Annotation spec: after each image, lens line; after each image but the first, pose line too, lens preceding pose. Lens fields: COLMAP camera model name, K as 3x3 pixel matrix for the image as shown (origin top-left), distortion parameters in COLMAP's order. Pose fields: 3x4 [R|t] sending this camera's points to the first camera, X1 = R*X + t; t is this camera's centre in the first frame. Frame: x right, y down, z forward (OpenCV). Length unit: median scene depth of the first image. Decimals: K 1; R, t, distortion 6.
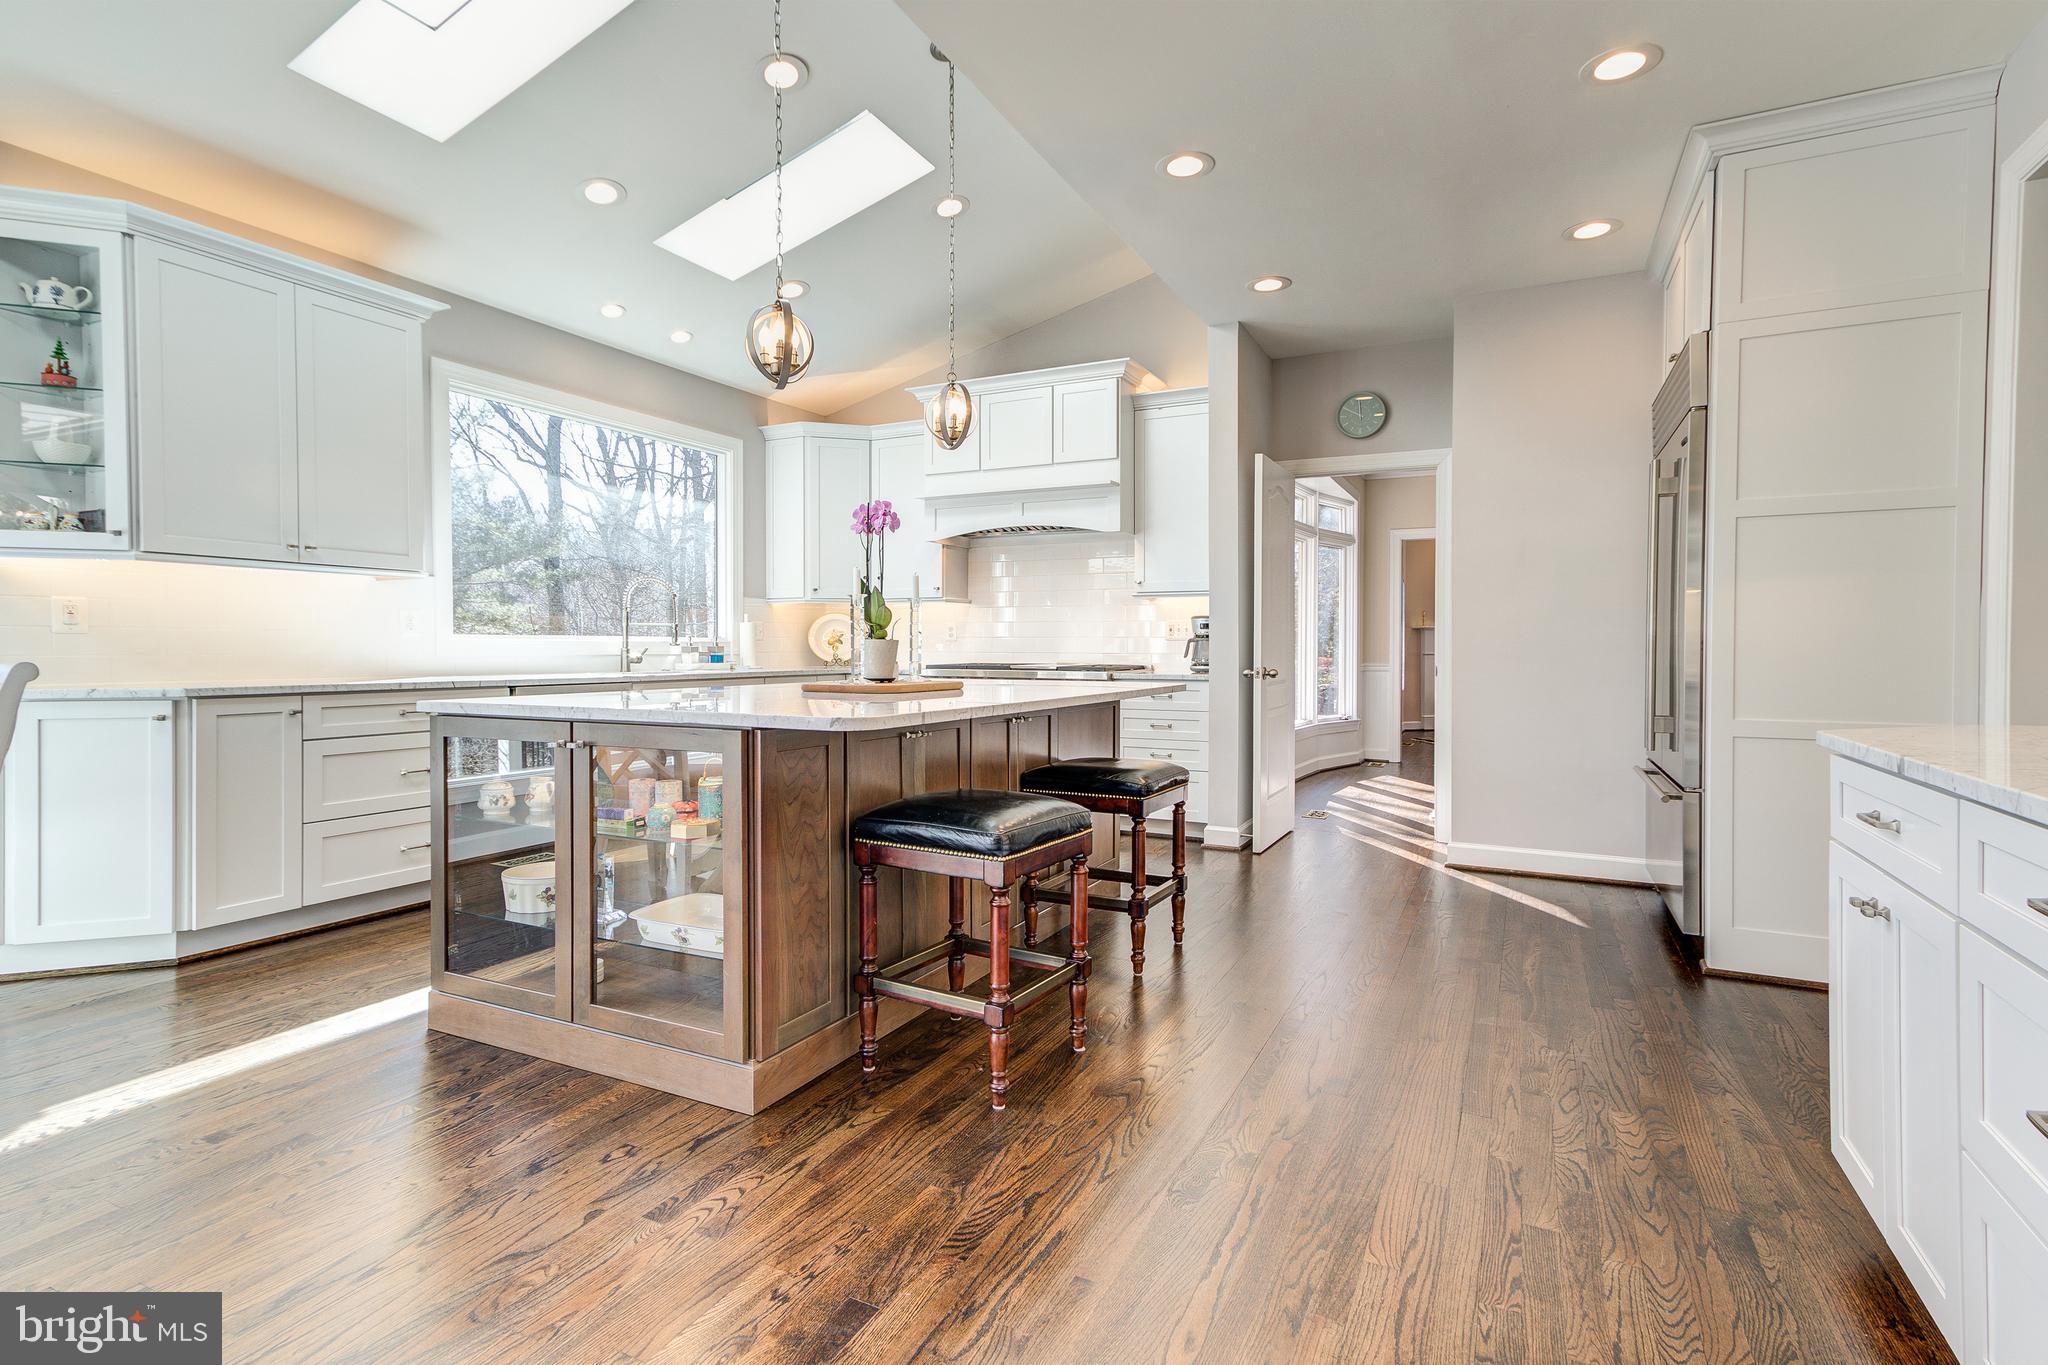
lens RADIAL K [[971.6, 0, 1022.9], [0, 971.6, 657.9], [0, 0, 1]] dist [0.001051, 0.001347]
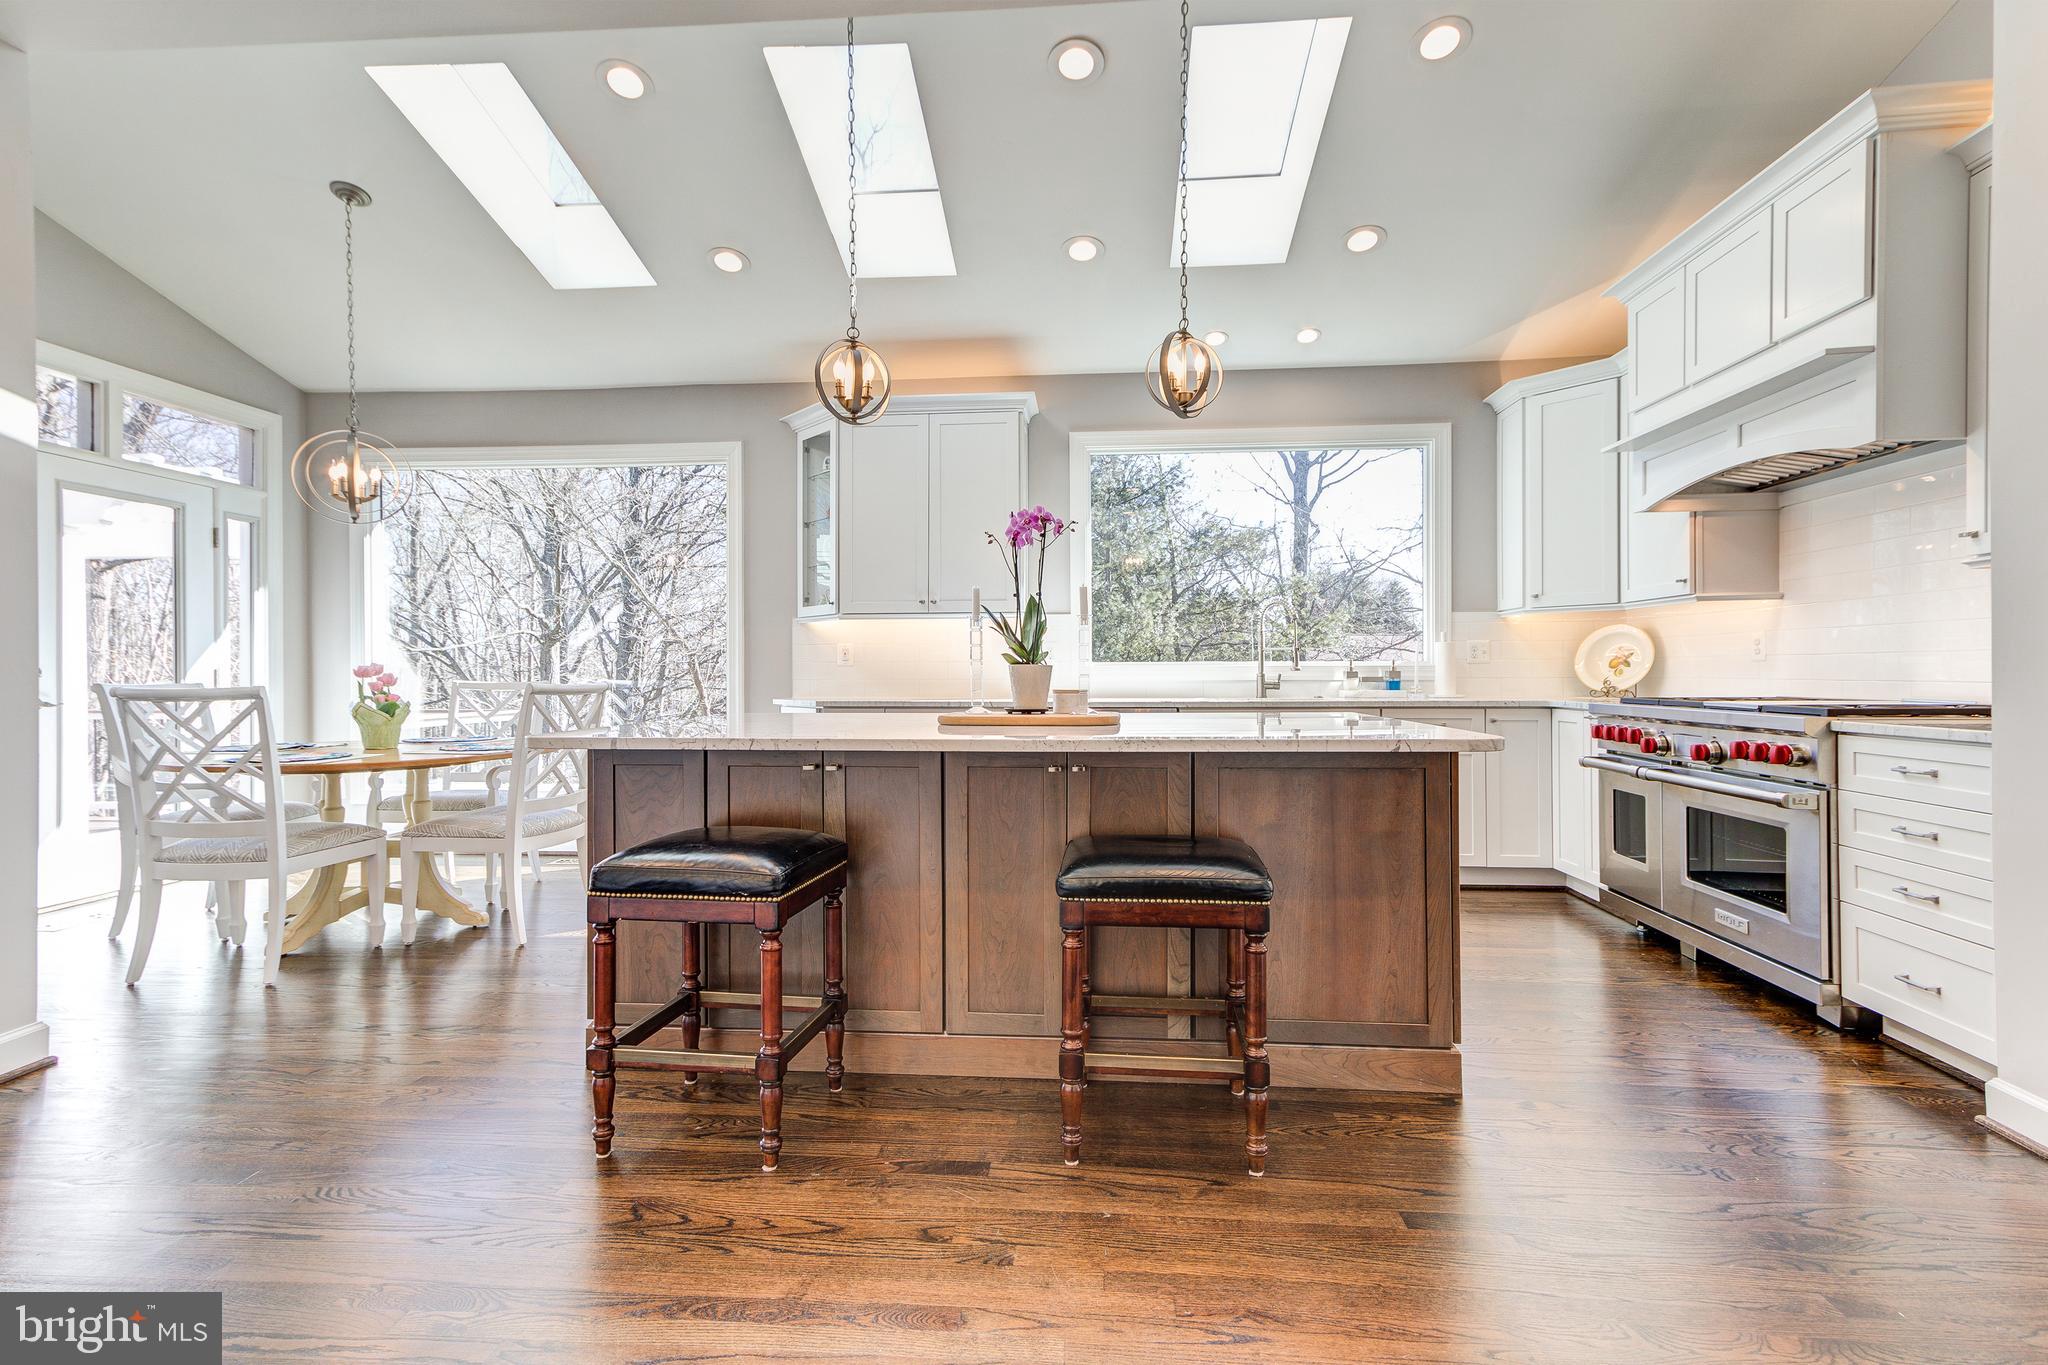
lens RADIAL K [[978.8, 0, 1026.1], [0, 978.8, 669.3], [0, 0, 1]] dist [0.023010, 0.001585]
pose [[0.383057, -0.004685, -0.923713, 0.648265], [-0.006203, 0.999952, -0.007644, -0.007656], [0.923704, 0.008657, 0.383010, 0.629857]]
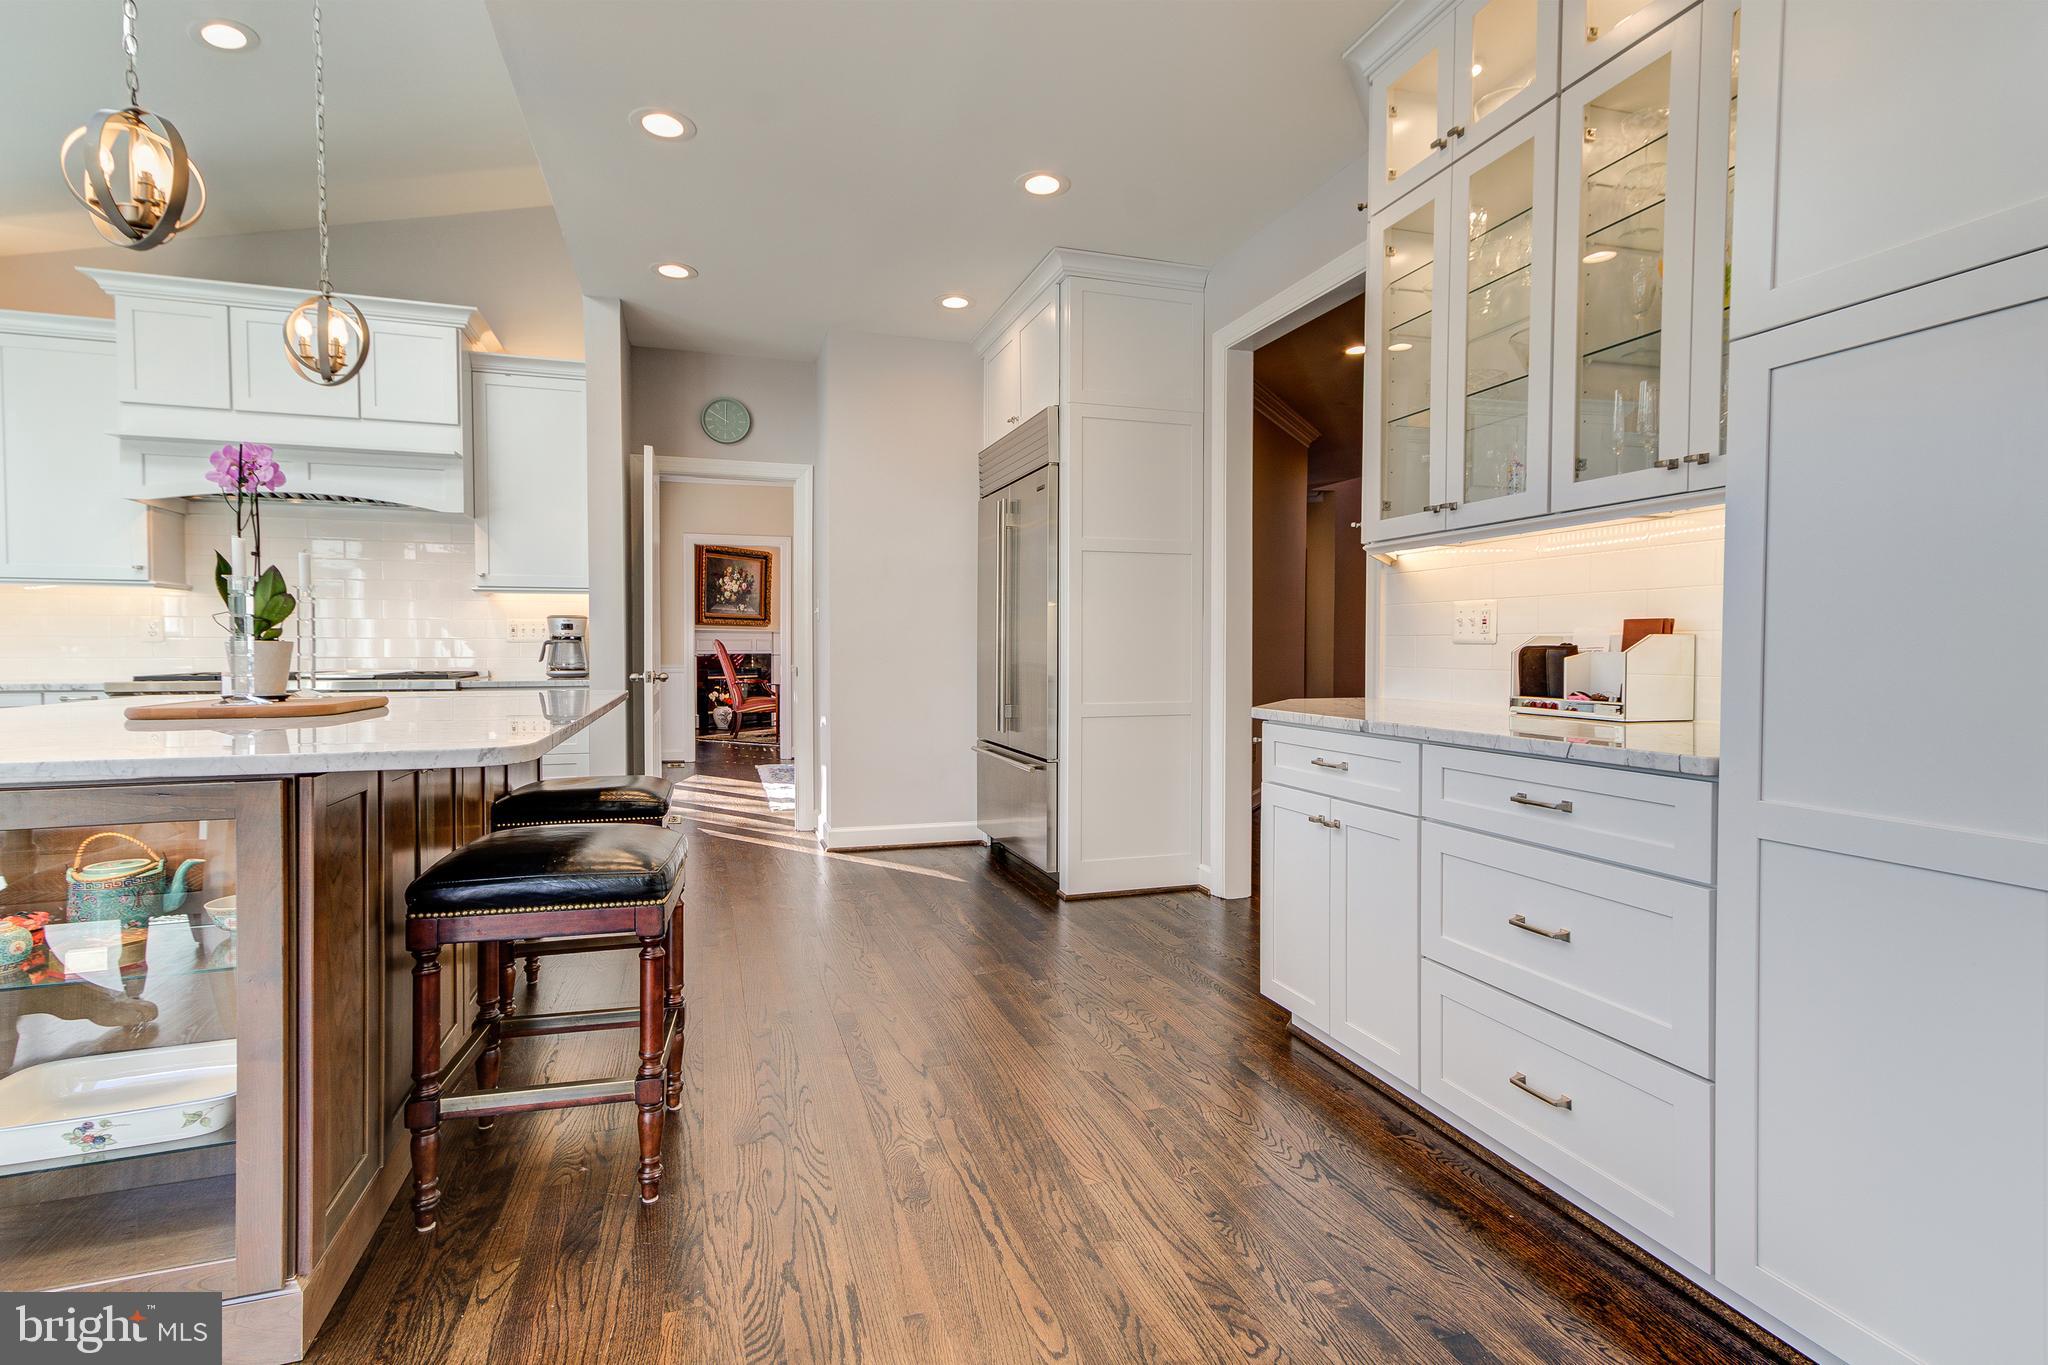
lens RADIAL K [[967.0, 0, 995.5], [0, 967.0, 668.5], [0, 0, 1]] dist [0.002928, 0.000918]
pose [[0.715263, -0.014464, 0.698705, -0.250540], [0.008306, 0.999891, 0.012195, -0.002618], [-0.698806, -0.002919, 0.715306, 0.125473]]
